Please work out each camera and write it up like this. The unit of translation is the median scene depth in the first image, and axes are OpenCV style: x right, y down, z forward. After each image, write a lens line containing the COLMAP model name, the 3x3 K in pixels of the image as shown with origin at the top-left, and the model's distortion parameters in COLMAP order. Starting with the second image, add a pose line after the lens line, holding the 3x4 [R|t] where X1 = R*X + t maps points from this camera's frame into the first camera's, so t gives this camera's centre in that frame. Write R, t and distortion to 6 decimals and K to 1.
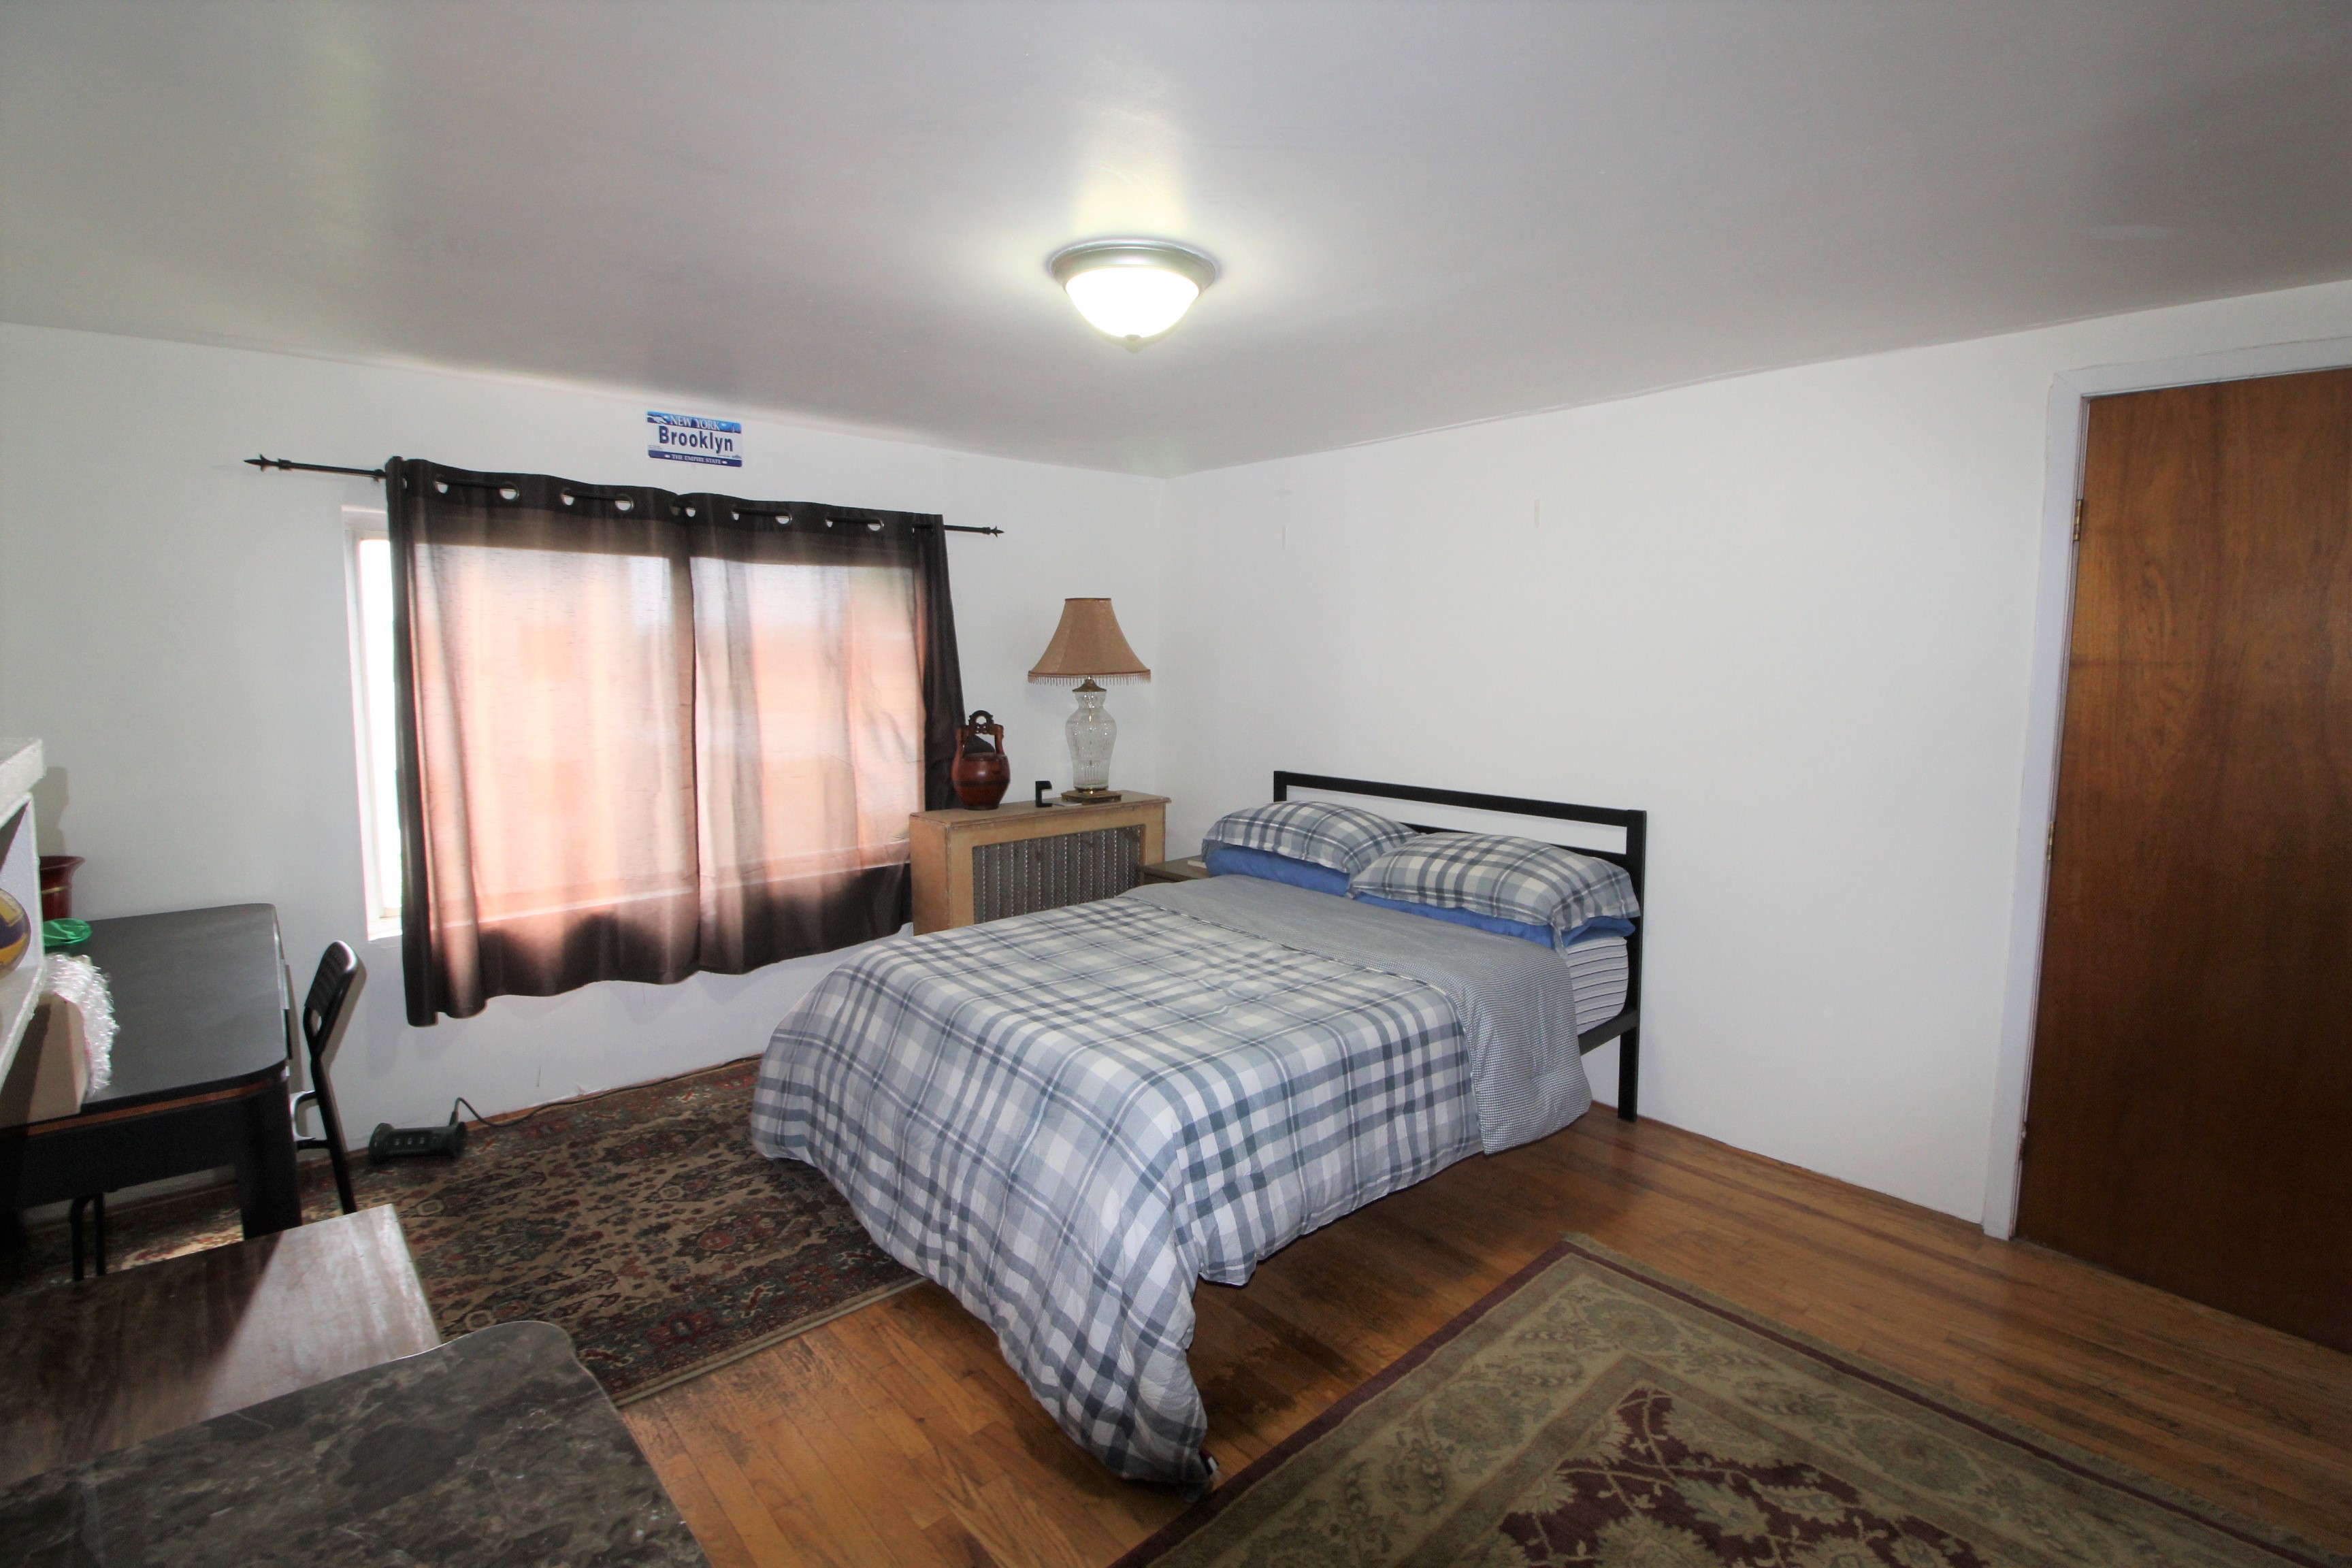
lens RADIAL K [[1078.3, 0, 1201.3], [0, 1078.3, 757.1], [0, 0, 1]] dist [-0.003108, -0.012277]
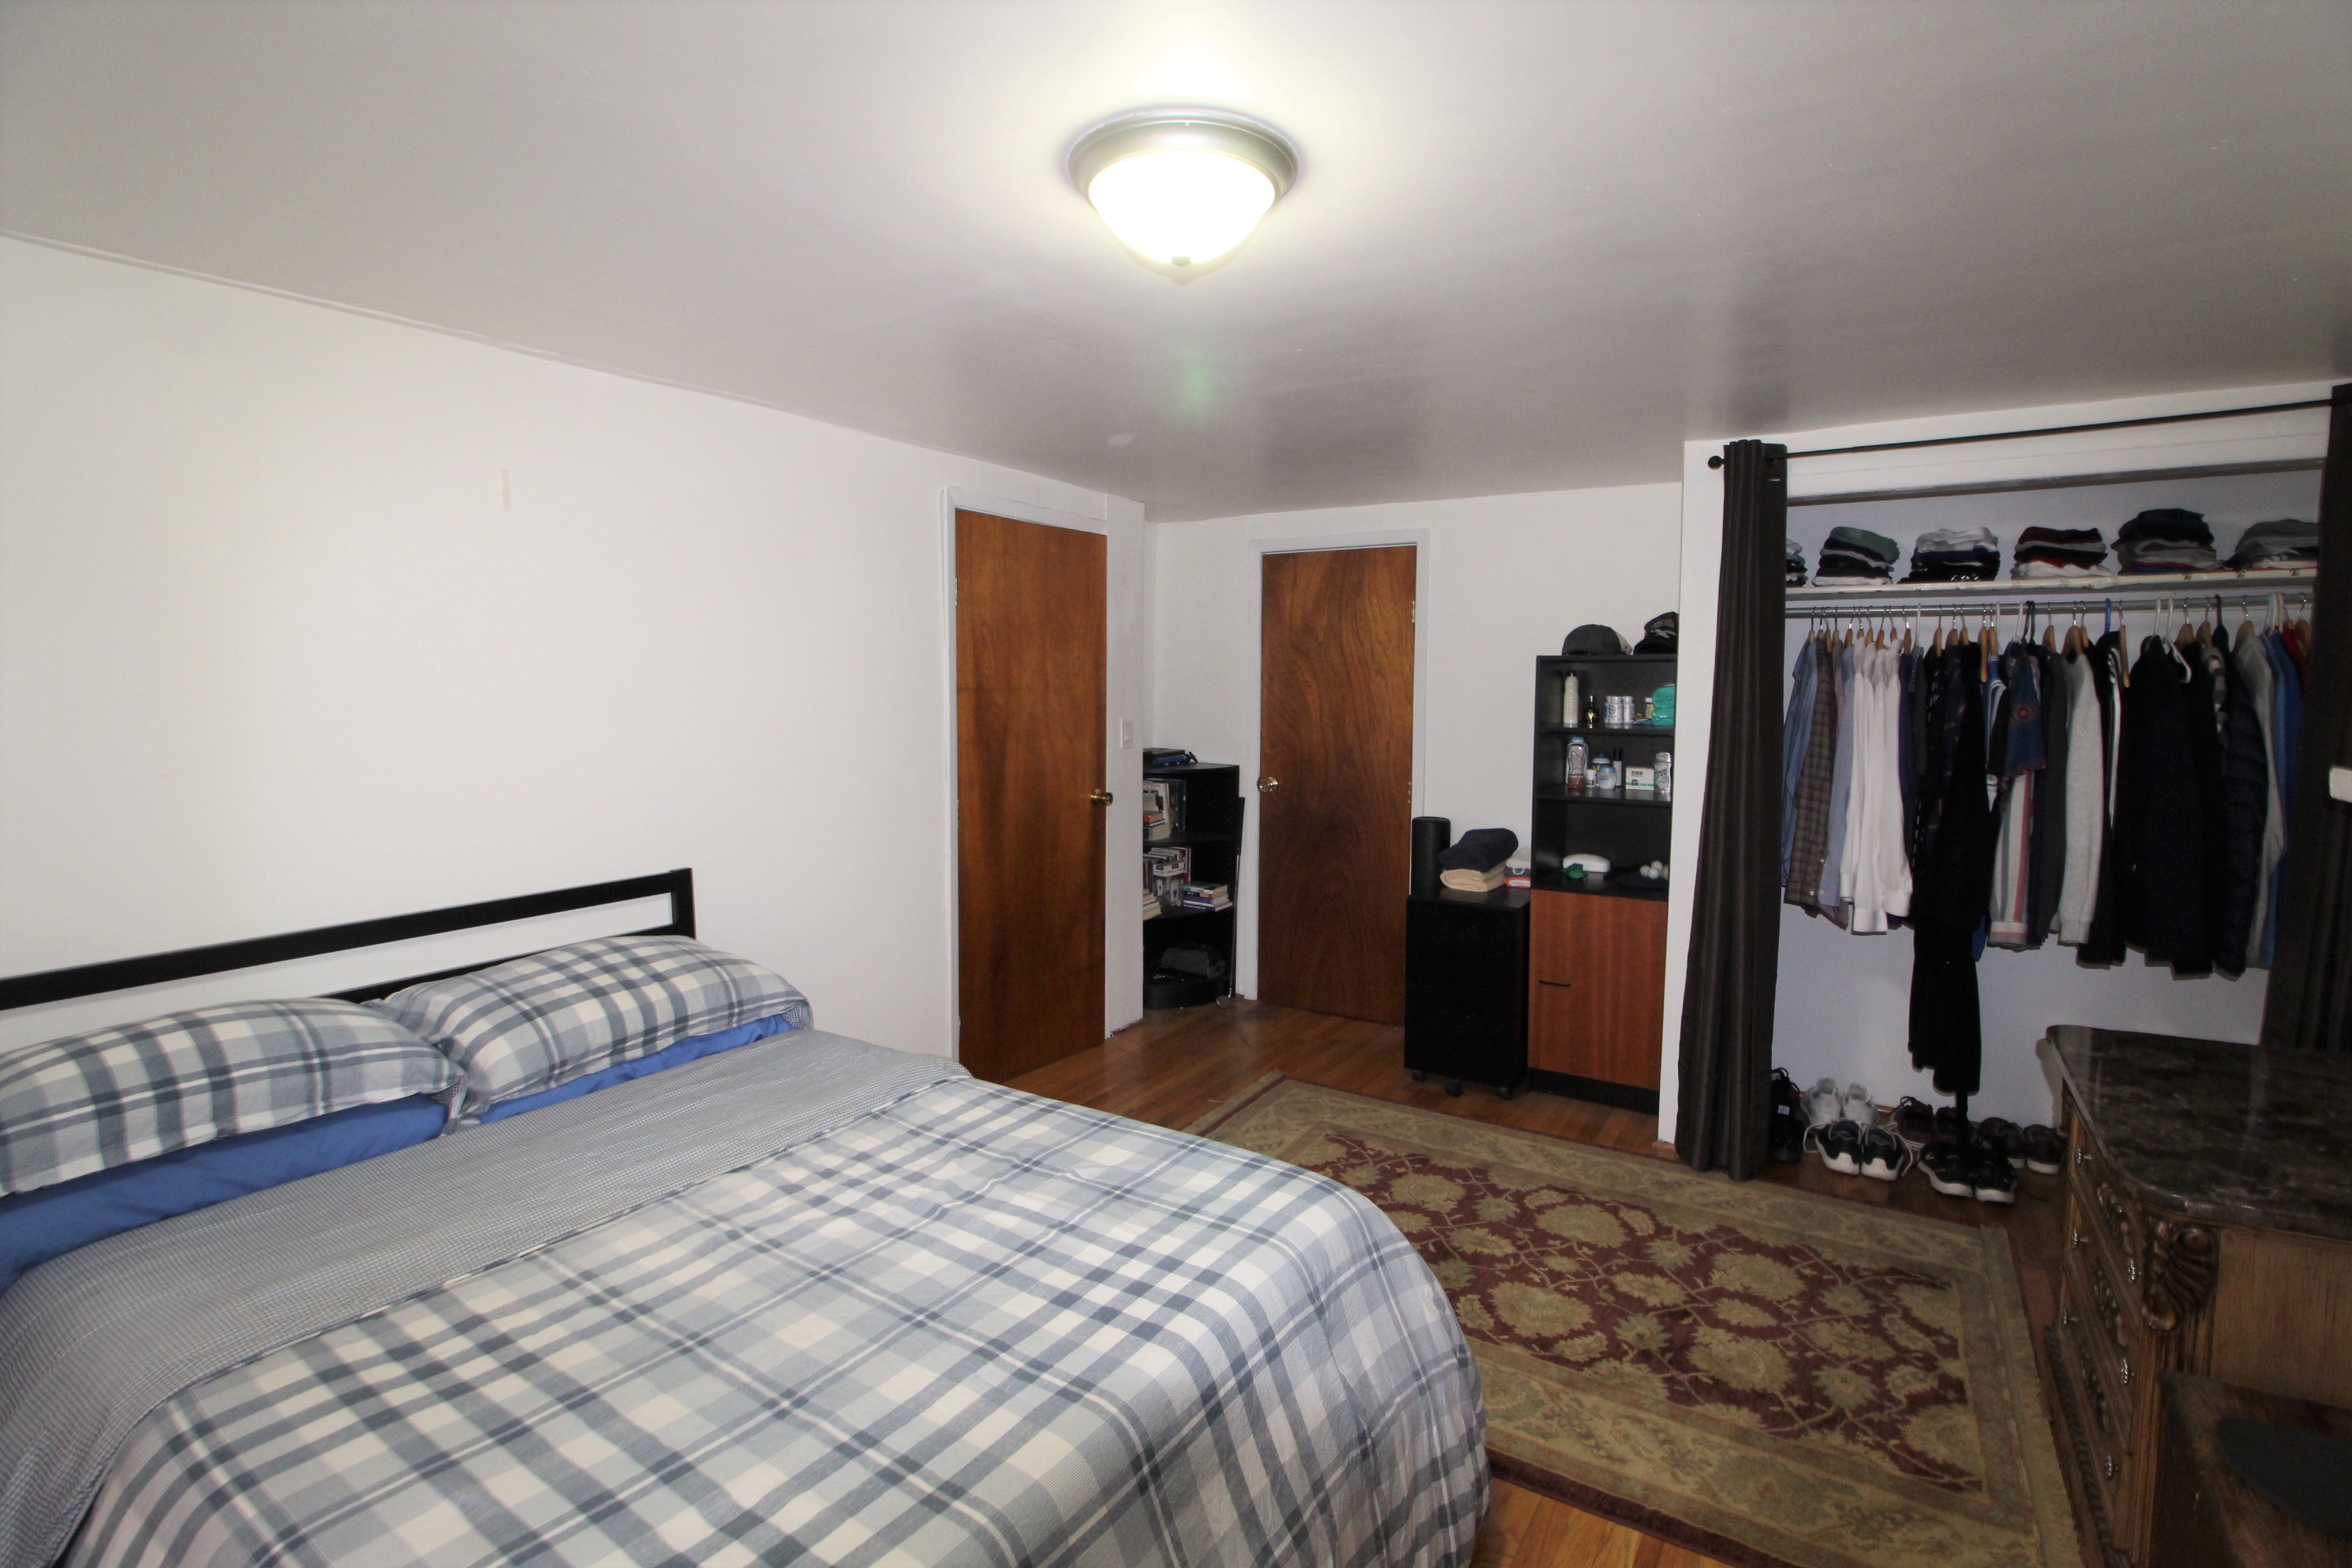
lens RADIAL K [[1078.3, 0, 1201.3], [0, 1078.3, 757.1], [0, 0, 1]] dist [-0.003108, -0.012277]
pose [[-0.258378, -0.075792, 0.963066, -0.525854], [0.088133, 0.990911, 0.101628, -0.090686], [-0.962015, 0.111136, -0.249350, 0.809350]]
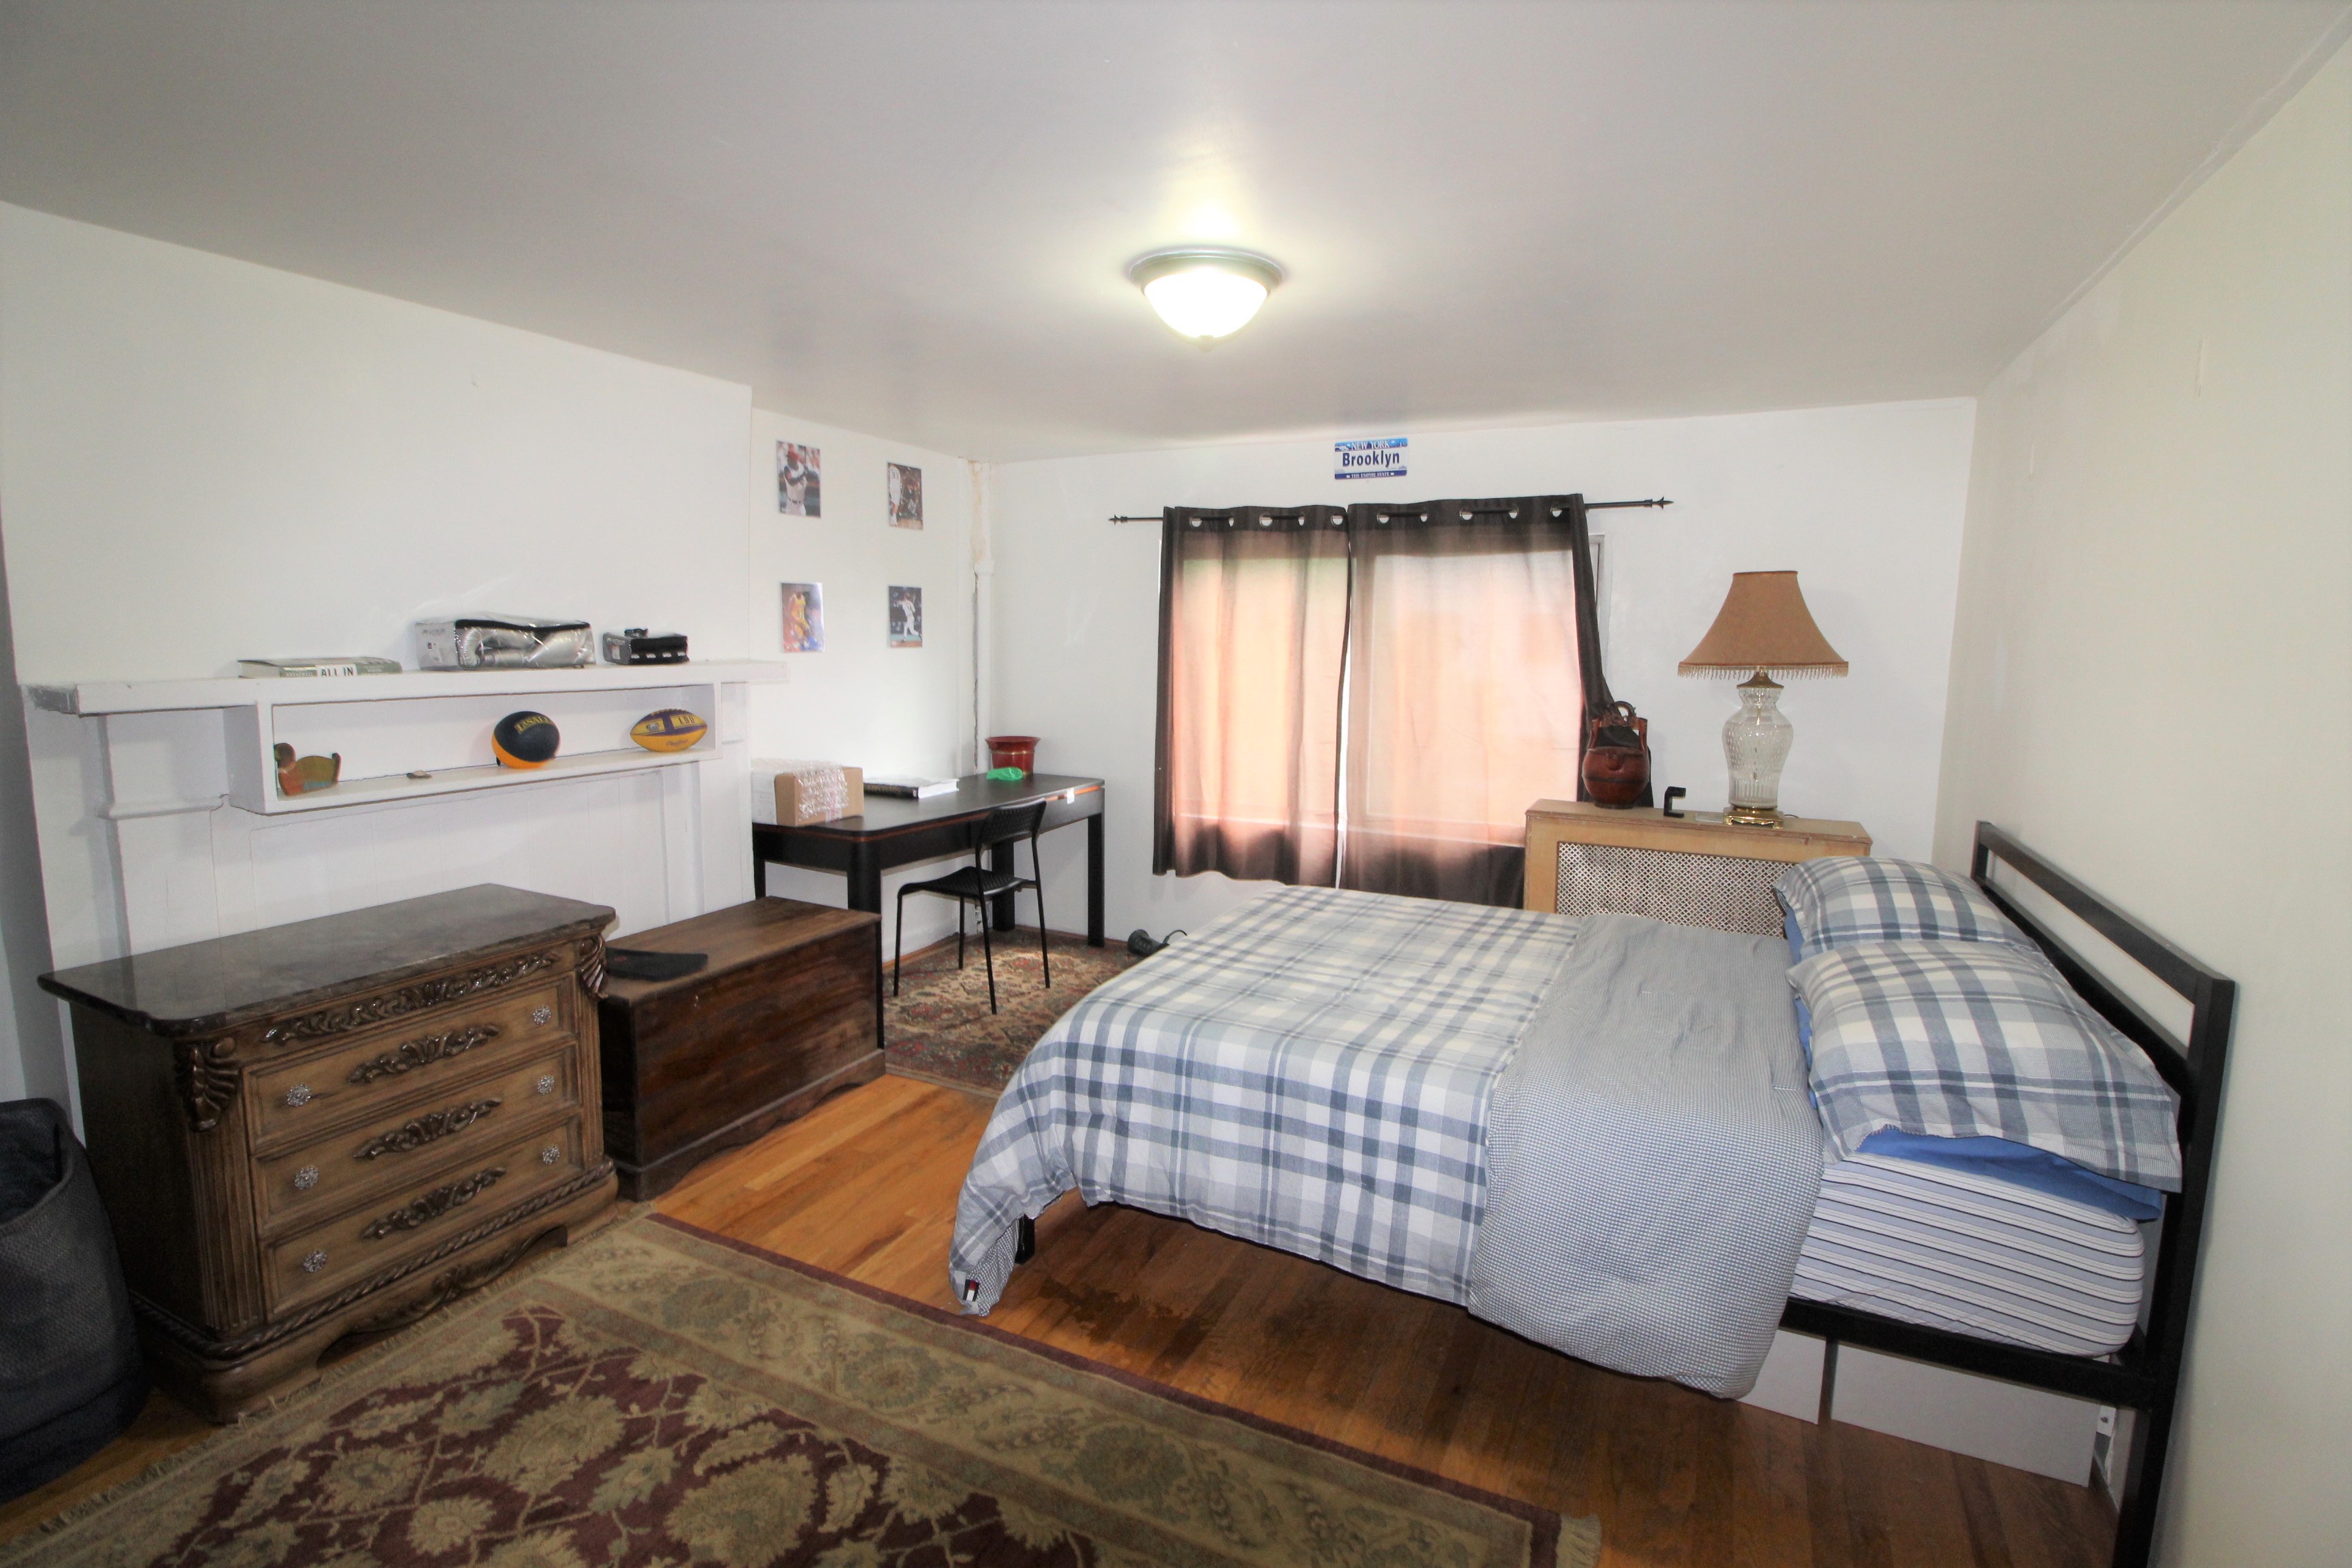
lens RADIAL K [[1078.3, 0, 1201.3], [0, 1078.3, 757.1], [0, 0, 1]] dist [-0.003108, -0.012277]
pose [[0.379821, 0.105660, -0.919006, 0.652016], [-0.100357, 0.992299, 0.072610, -0.034125], [0.919600, 0.064650, 0.387500, 0.408034]]
